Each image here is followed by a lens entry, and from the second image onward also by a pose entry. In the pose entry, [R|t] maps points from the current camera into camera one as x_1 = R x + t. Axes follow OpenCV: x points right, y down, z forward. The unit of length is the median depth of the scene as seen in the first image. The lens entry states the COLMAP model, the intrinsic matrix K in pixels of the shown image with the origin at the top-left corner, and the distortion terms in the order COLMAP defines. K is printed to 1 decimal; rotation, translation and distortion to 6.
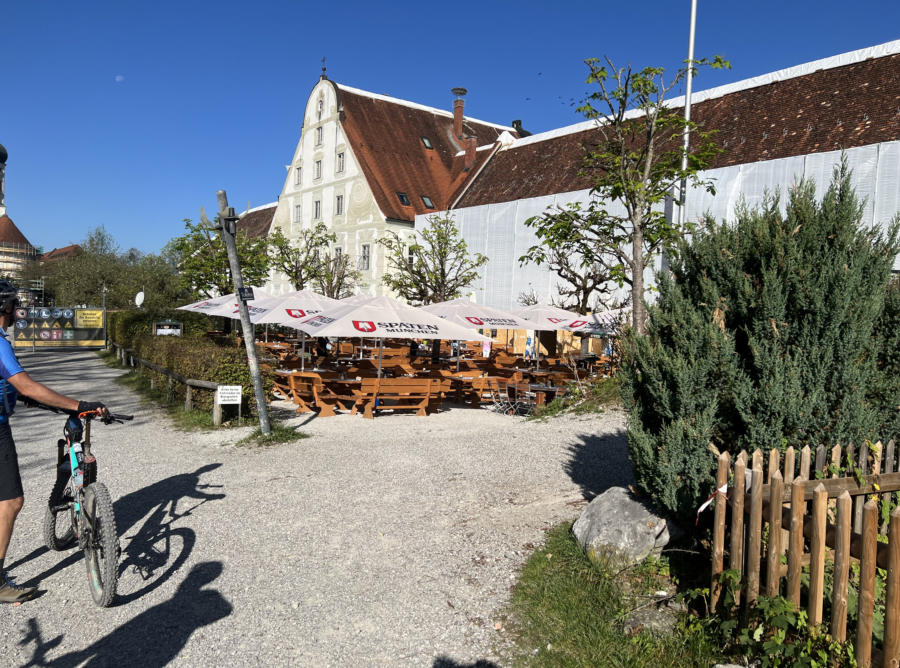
lens RADIAL K [[664.2, 0, 450.0], [0, 664.2, 334.0], [0, 0, 1]] dist [0.006961, 0.000203]
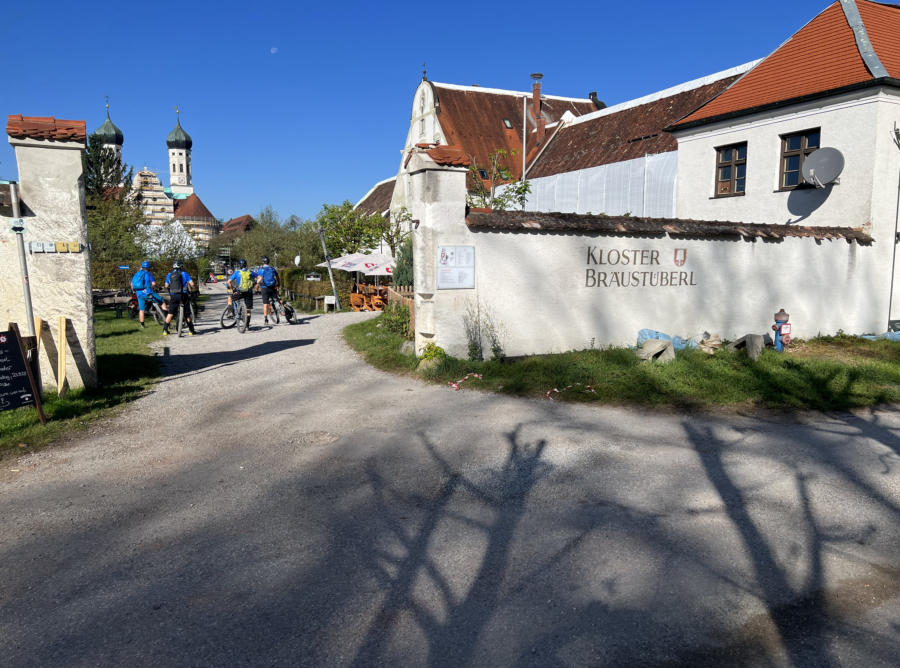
lens RADIAL K [[664.2, 0, 450.0], [0, 664.2, 334.0], [0, 0, 1]] dist [0.006961, 0.000203]
pose [[0.975564, -0.015305, -0.219180, 0.130449], [0.031286, 0.997082, 0.069629, 0.013009], [0.217475, -0.074785, 0.973197, -0.265185]]
